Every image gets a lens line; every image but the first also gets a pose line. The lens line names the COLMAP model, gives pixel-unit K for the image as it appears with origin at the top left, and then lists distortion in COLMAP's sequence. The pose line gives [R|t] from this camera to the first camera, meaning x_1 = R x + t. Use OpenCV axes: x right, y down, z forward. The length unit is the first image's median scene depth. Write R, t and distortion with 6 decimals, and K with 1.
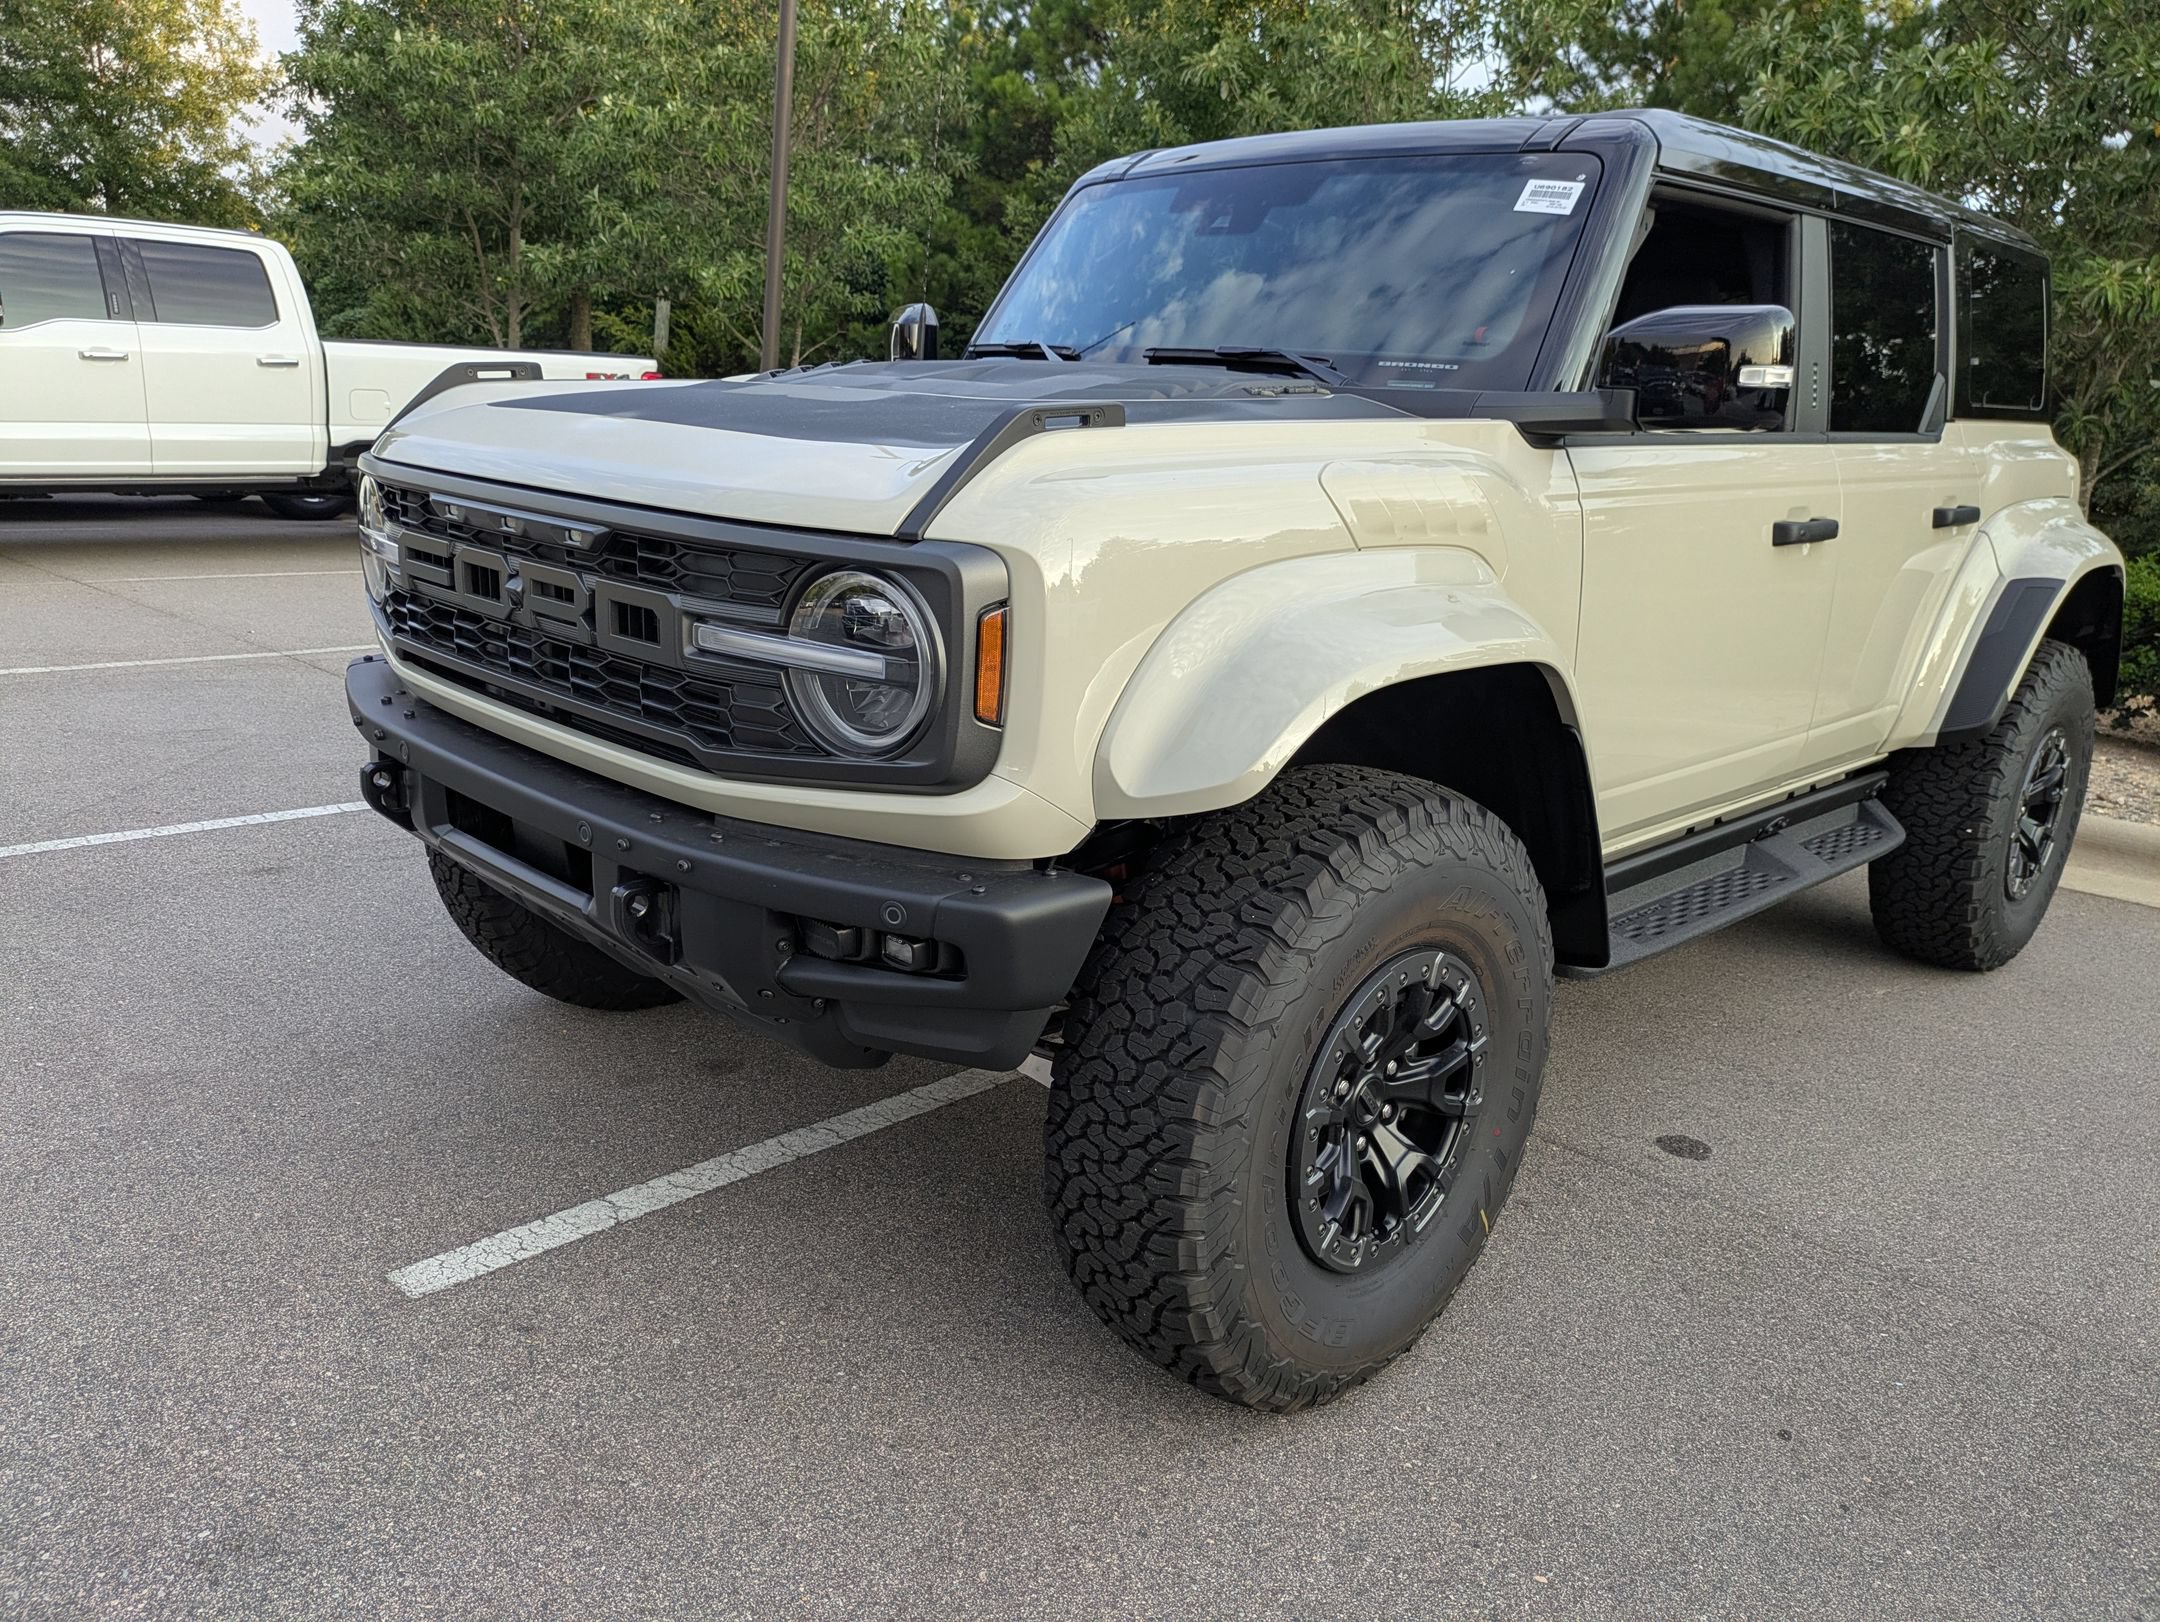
lens RADIAL K [[1616.7, 0, 1080.6], [0, 1616.7, 815.7], [0, 0, 1]] dist [0.028904, -0.004780]
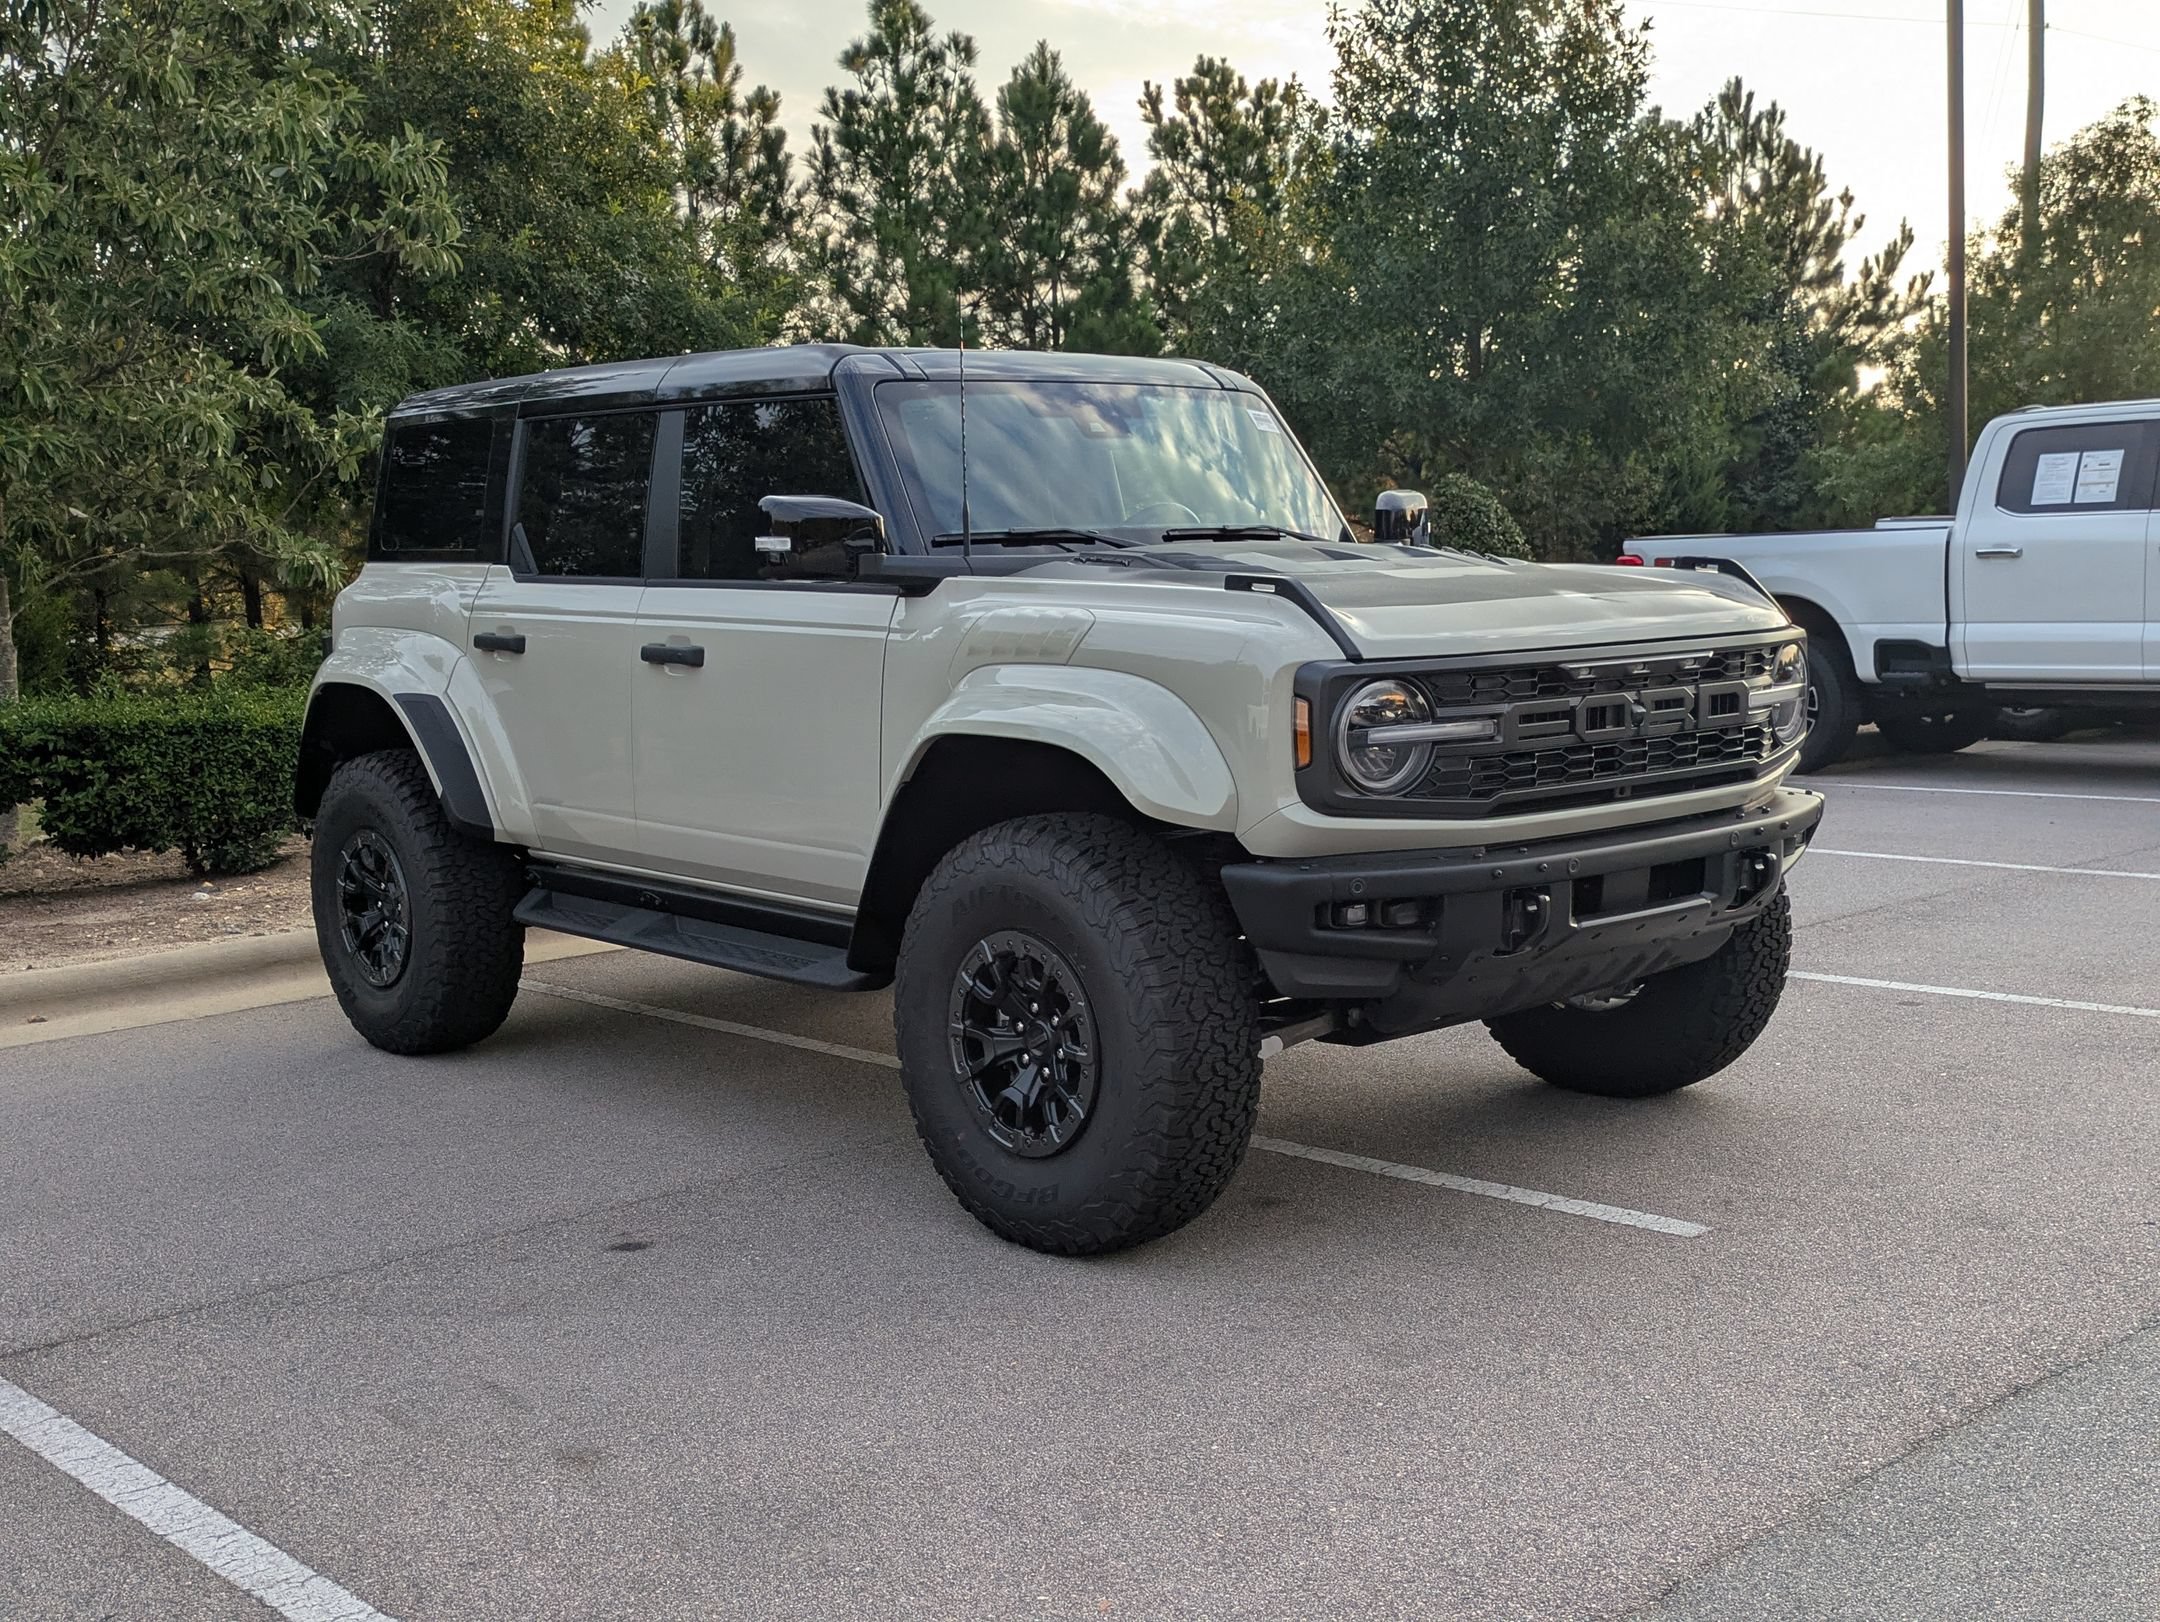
lens RADIAL K [[2433.4, 0, 1075.7], [0, 2433.4, 820.6], [0, 0, 1]] dist [0.023315, 0.000000]
pose [[0.056161, -0.171810, 0.983528, -1.979303], [0.282000, 0.947703, 0.149449, -0.401931], [-0.957769, 0.268962, 0.101674, 1.001532]]
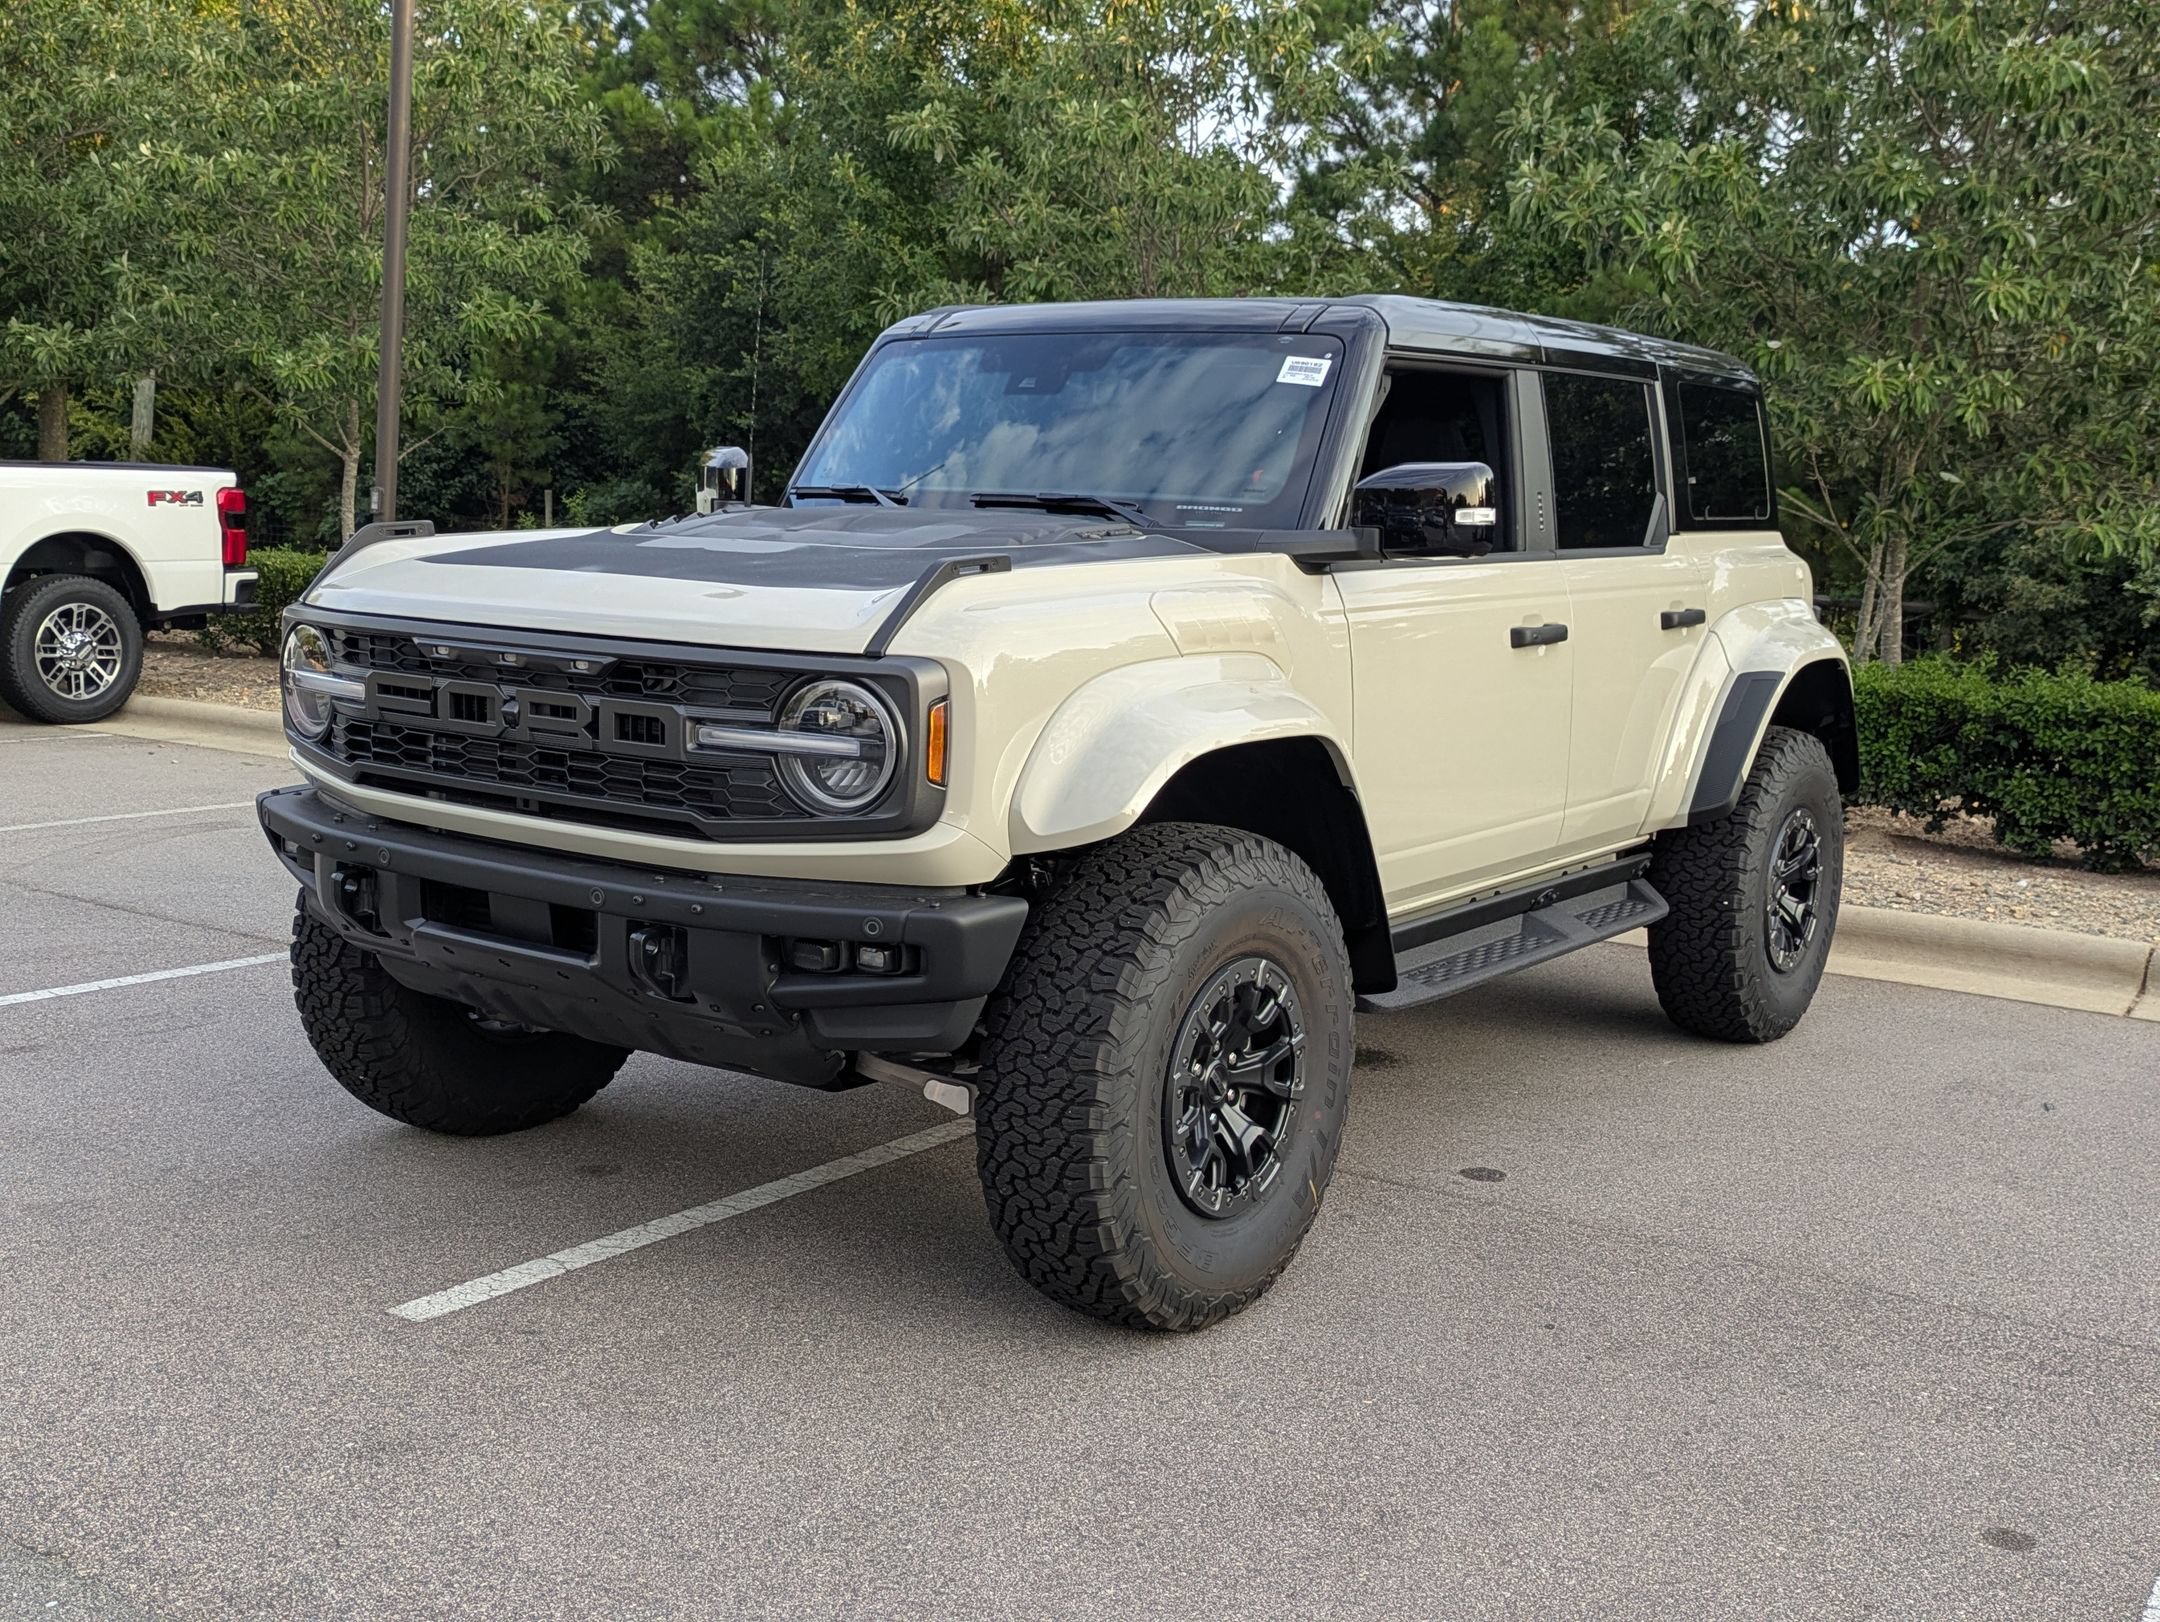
lens RADIAL K [[2286.1, 0, 1124.0], [0, 2286.1, 797.3], [0, 0, 1]] dist [0.035433, 0.000000]
pose [[0.984141, -0.044291, 0.171770, -0.149077], [0.064146, 0.991656, -0.111824, 0.116047], [-0.165383, 0.121069, 0.978770, -0.599144]]
